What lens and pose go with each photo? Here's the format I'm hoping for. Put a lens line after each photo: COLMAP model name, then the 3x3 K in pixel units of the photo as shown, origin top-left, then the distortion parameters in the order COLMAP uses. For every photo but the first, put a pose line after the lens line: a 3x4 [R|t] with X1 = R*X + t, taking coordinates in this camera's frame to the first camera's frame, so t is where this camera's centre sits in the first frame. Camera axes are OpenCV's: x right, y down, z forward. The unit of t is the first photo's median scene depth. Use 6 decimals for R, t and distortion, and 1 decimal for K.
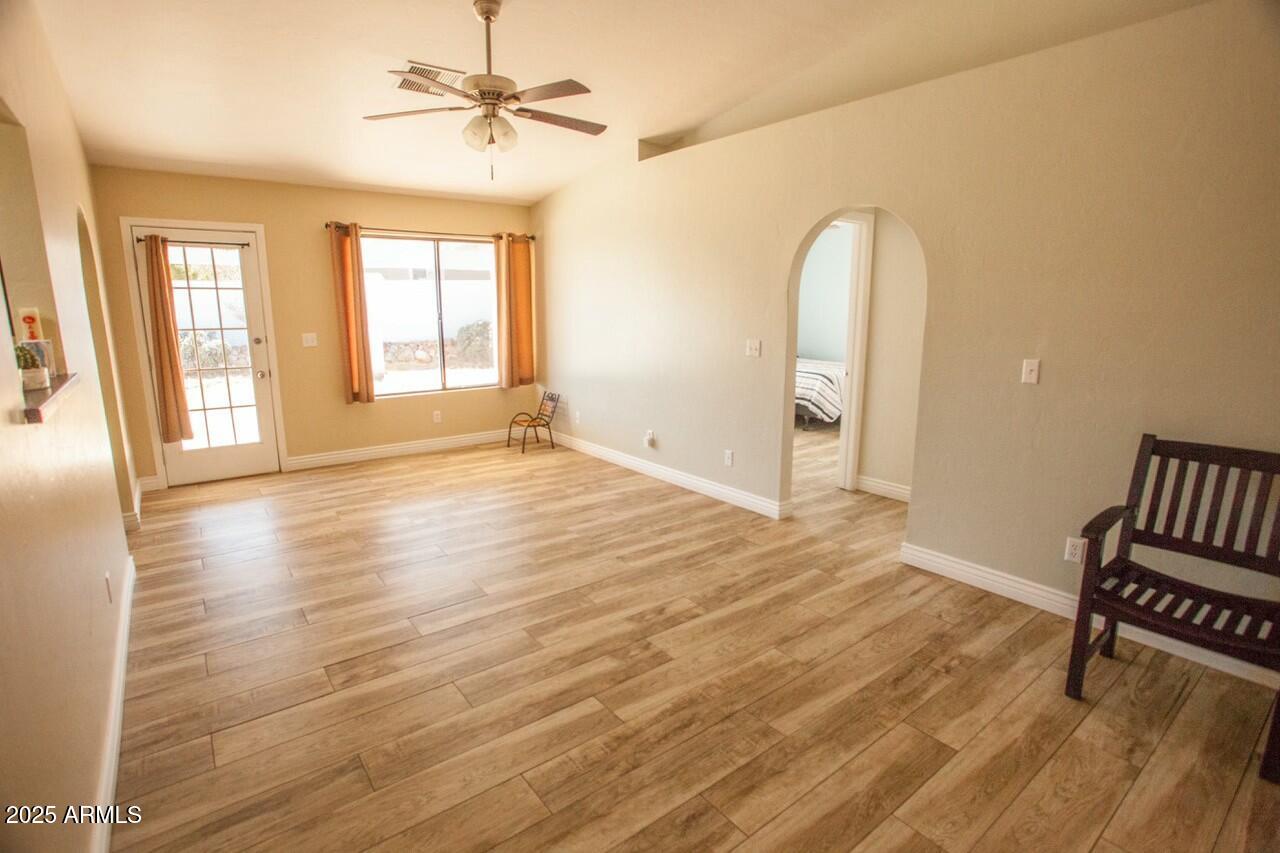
lens RADIAL K [[621.4, 0, 632.7], [0, 621.4, 411.7], [0, 0, 1]] dist [-0.067700, 0.025897]
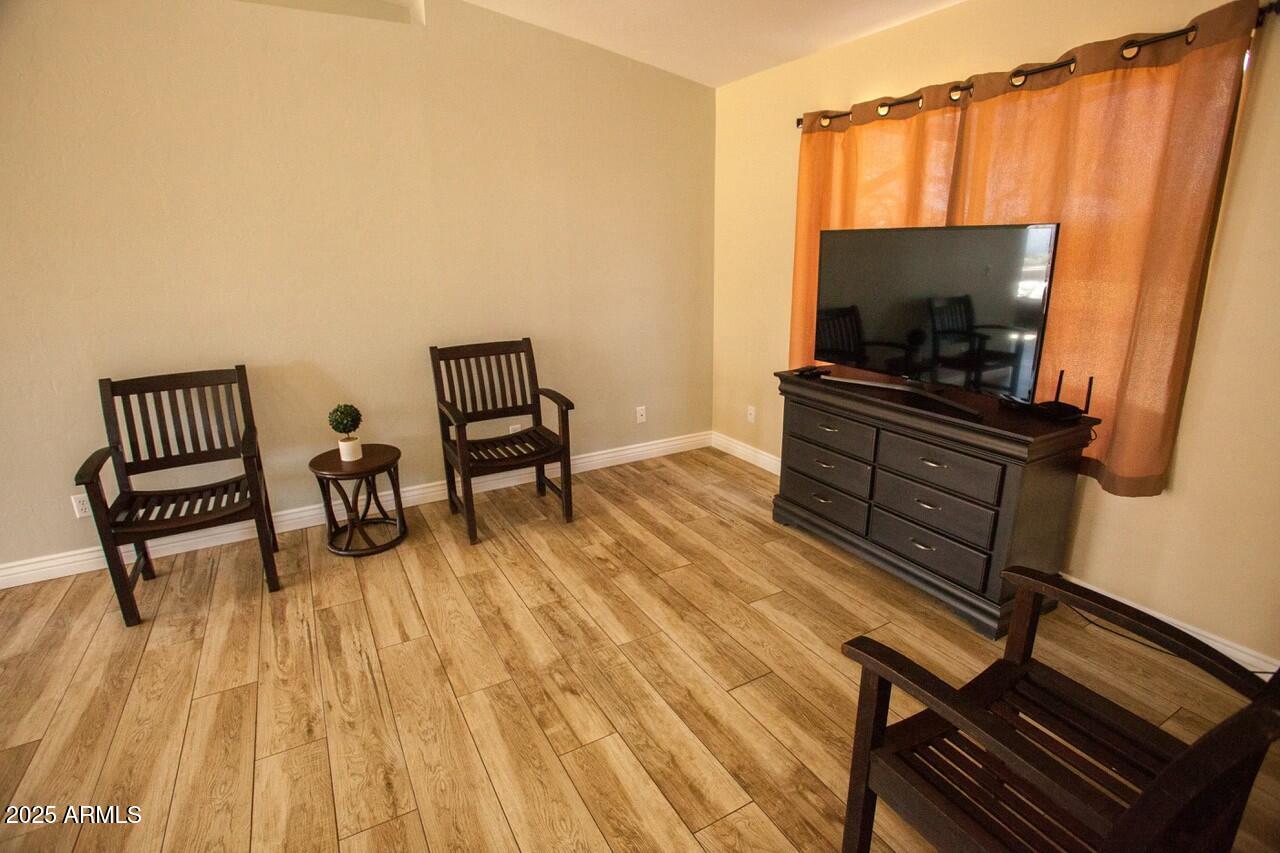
lens RADIAL K [[621.4, 0, 628.7], [0, 621.4, 422.0], [0, 0, 1]] dist [-0.067700, 0.025897]
pose [[0.142869, -0.278086, 0.949872, -0.072203], [0.194395, 0.948908, 0.248565, 0.027721], [-0.970463, 0.149138, 0.189628, -0.140837]]
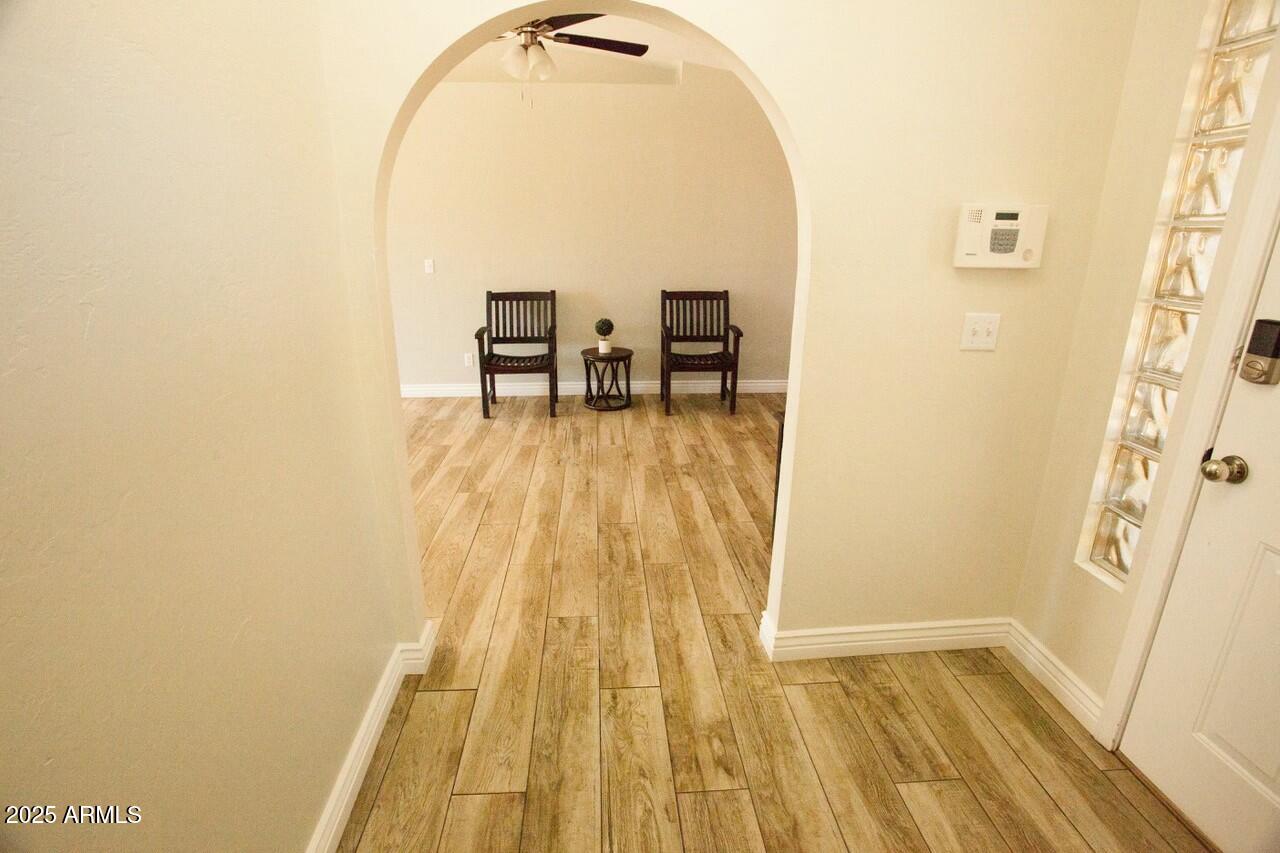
lens RADIAL K [[621.4, 0, 622.4], [0, 621.4, 431.3], [0, 0, 1]] dist [-0.067700, 0.025897]
pose [[0.569827, -0.259595, 0.779684, -0.695832], [0.149862, 0.965709, 0.212006, 0.128387], [-0.807984, -0.003962, 0.589191, -0.662184]]
